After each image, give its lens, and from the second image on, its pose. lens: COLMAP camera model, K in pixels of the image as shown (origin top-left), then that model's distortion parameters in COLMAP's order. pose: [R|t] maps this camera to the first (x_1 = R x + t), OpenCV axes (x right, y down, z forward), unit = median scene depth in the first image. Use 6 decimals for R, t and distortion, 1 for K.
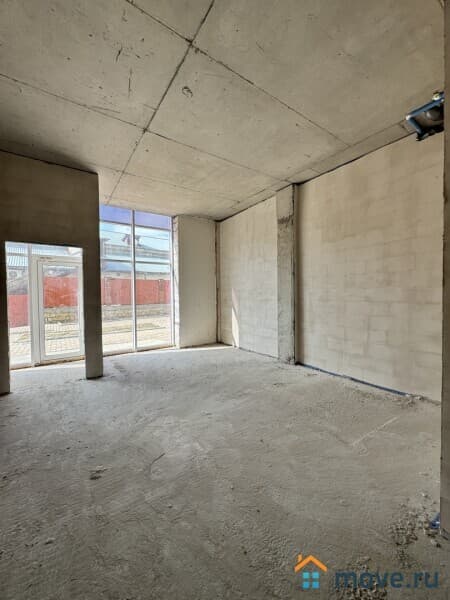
lens RADIAL K [[239.4, 0, 226.2], [0, 239.4, 299.1], [0, 0, 1]] dist [-0.003770, 0.000831]
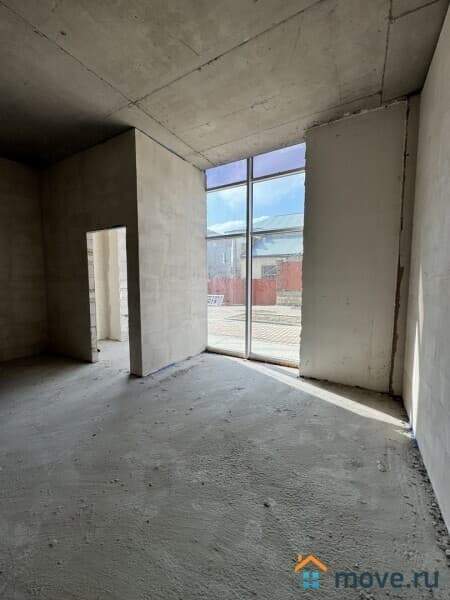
lens RADIAL K [[239.4, 0, 224.3], [0, 239.4, 300.2], [0, 0, 1]] dist [-0.003770, 0.000831]
pose [[0.431707, 0.096263, -0.896863, 0.321205], [-0.025422, 0.995193, 0.094580, -0.034273], [0.901656, -0.018031, 0.432078, 0.843396]]
